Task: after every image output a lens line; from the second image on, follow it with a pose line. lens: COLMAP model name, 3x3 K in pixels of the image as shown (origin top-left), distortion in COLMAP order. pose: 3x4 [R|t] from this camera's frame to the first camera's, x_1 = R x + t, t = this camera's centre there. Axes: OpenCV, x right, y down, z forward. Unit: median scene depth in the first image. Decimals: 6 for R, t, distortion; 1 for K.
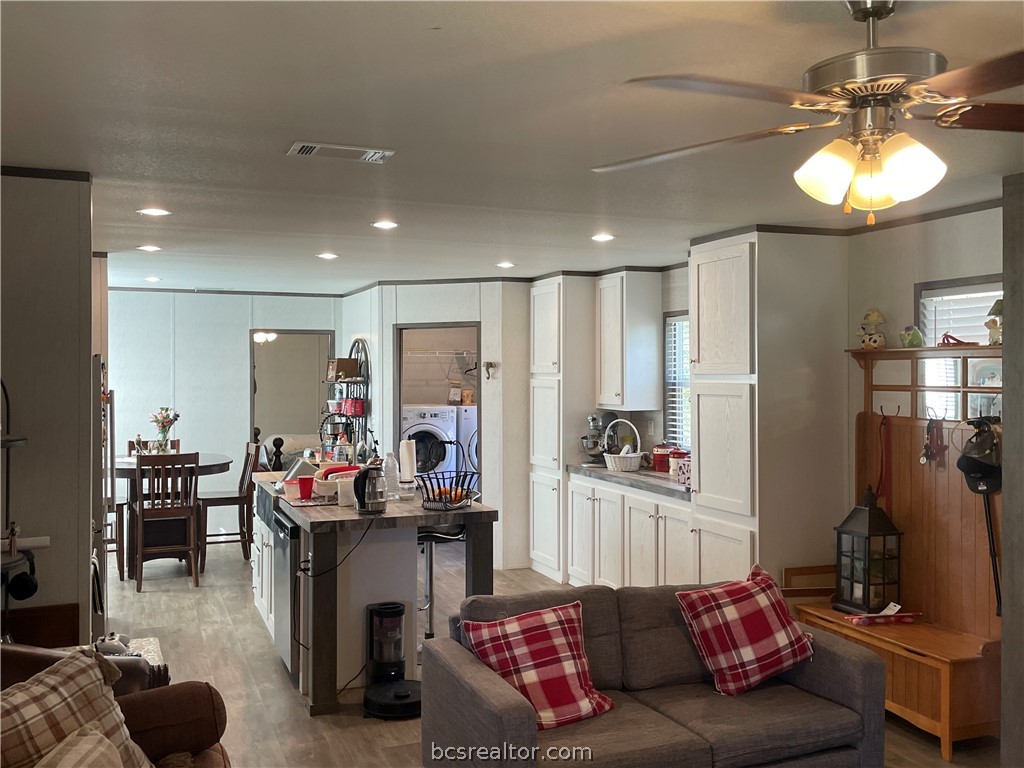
lens RADIAL K [[929.0, 0, 512.0], [0, 929.0, 384.0], [0, 0, 1]] dist [0.091911, -0.003517]
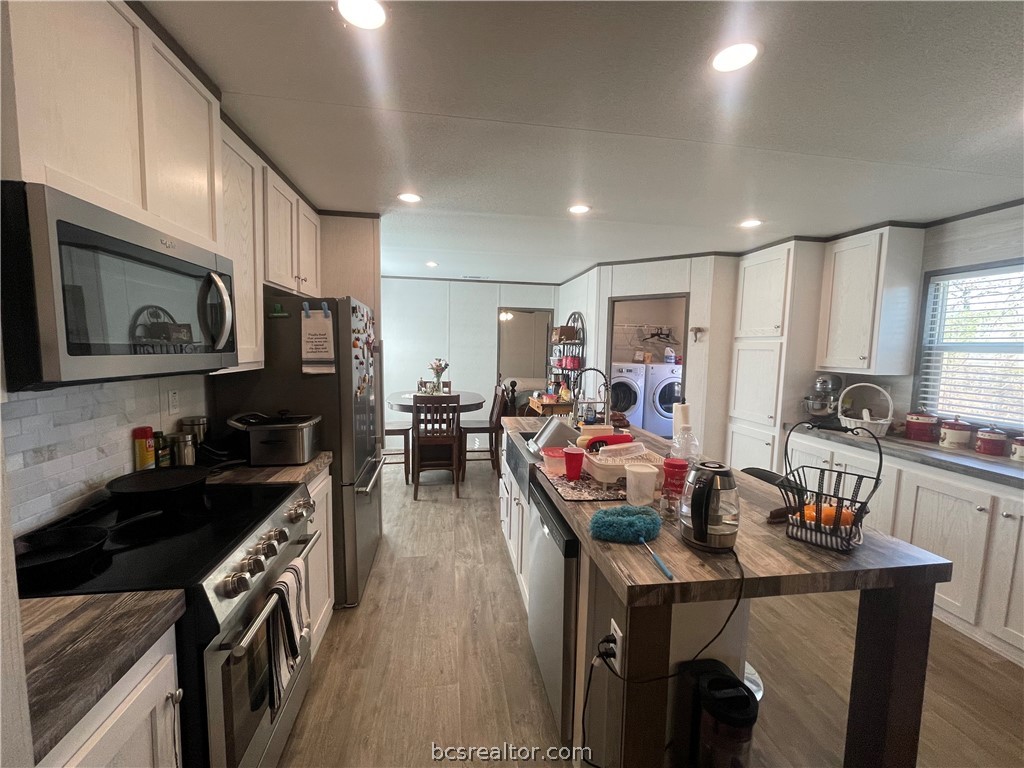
lens RADIAL K [[410.3, 0, 512.0], [0, 410.3, 384.0], [0, 0, 1]] dist [-0.005414, 0.000114]
pose [[0.974089, 0.041892, -0.222253, -0.183922], [-0.025102, 0.996650, 0.077840, 0.017937], [0.224769, -0.070244, 0.971877, 0.615656]]
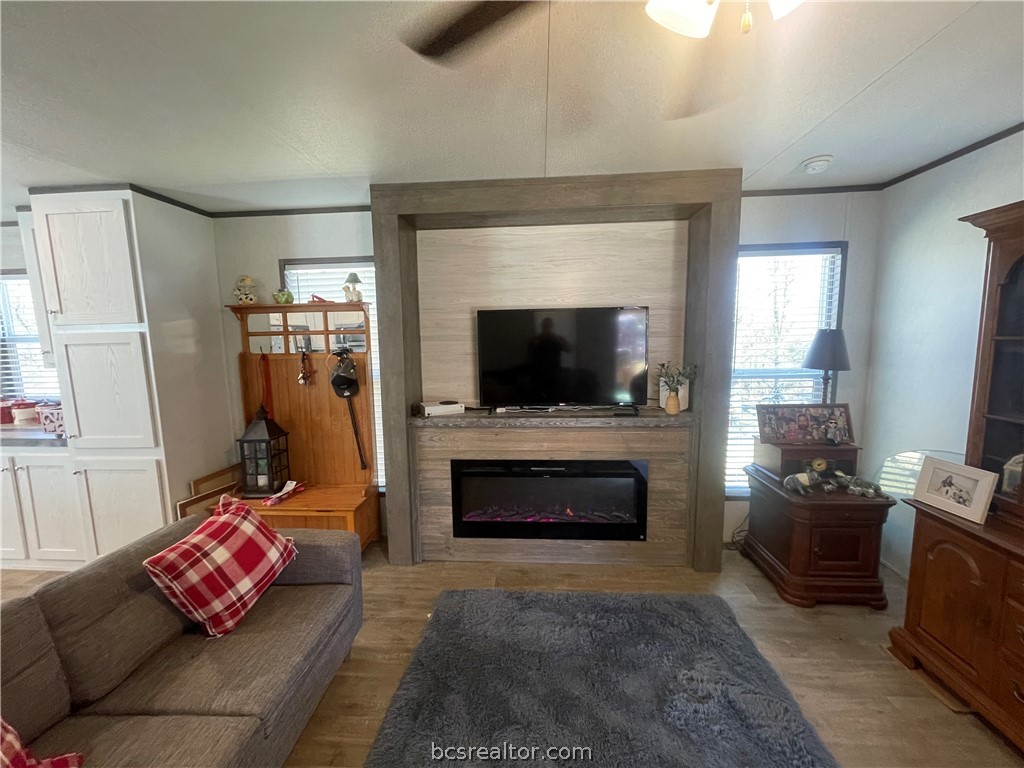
lens RADIAL K [[410.3, 0, 512.0], [0, 410.3, 384.0], [0, 0, 1]] dist [-0.005414, 0.000114]
pose [[0.428672, -0.115707, 0.896020, 0.001257], [0.029549, 0.993030, 0.114098, 0.016864], [-0.902977, -0.022434, 0.429103, 0.341298]]
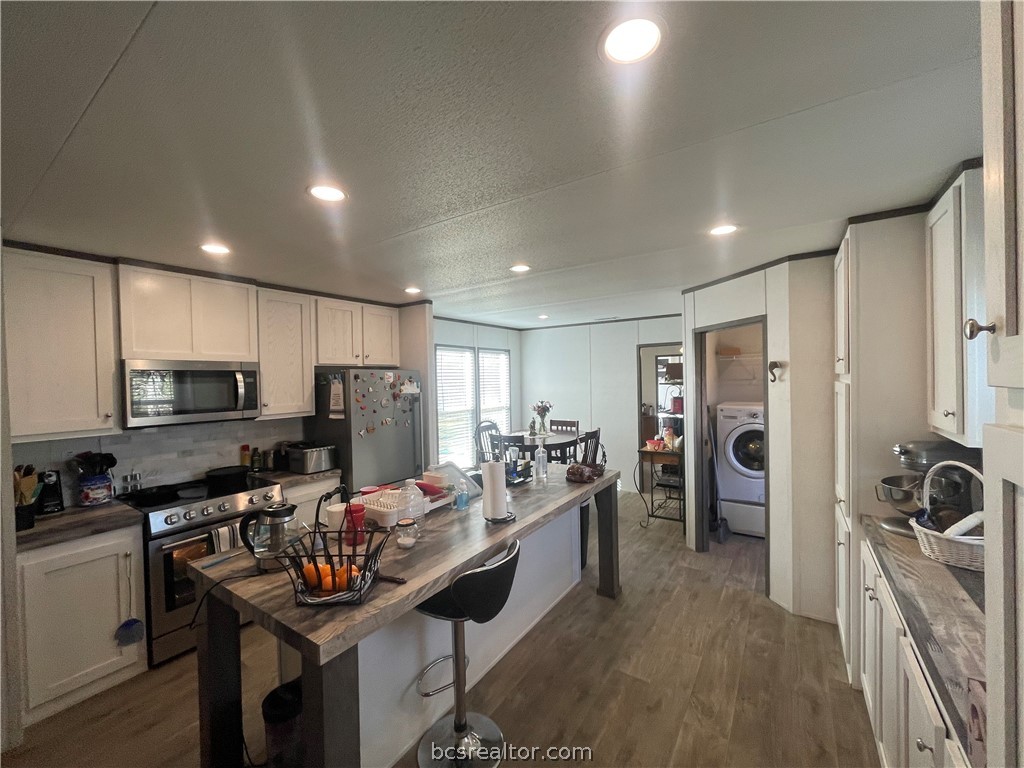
lens RADIAL K [[410.3, 0, 512.0], [0, 410.3, 384.0], [0, 0, 1]] dist [-0.005414, 0.000114]
pose [[0.561147, 0.003319, -0.827710, 0.204837], [0.010173, 0.999889, 0.010906, -0.013238], [0.827654, -0.014540, 0.561051, 0.823940]]
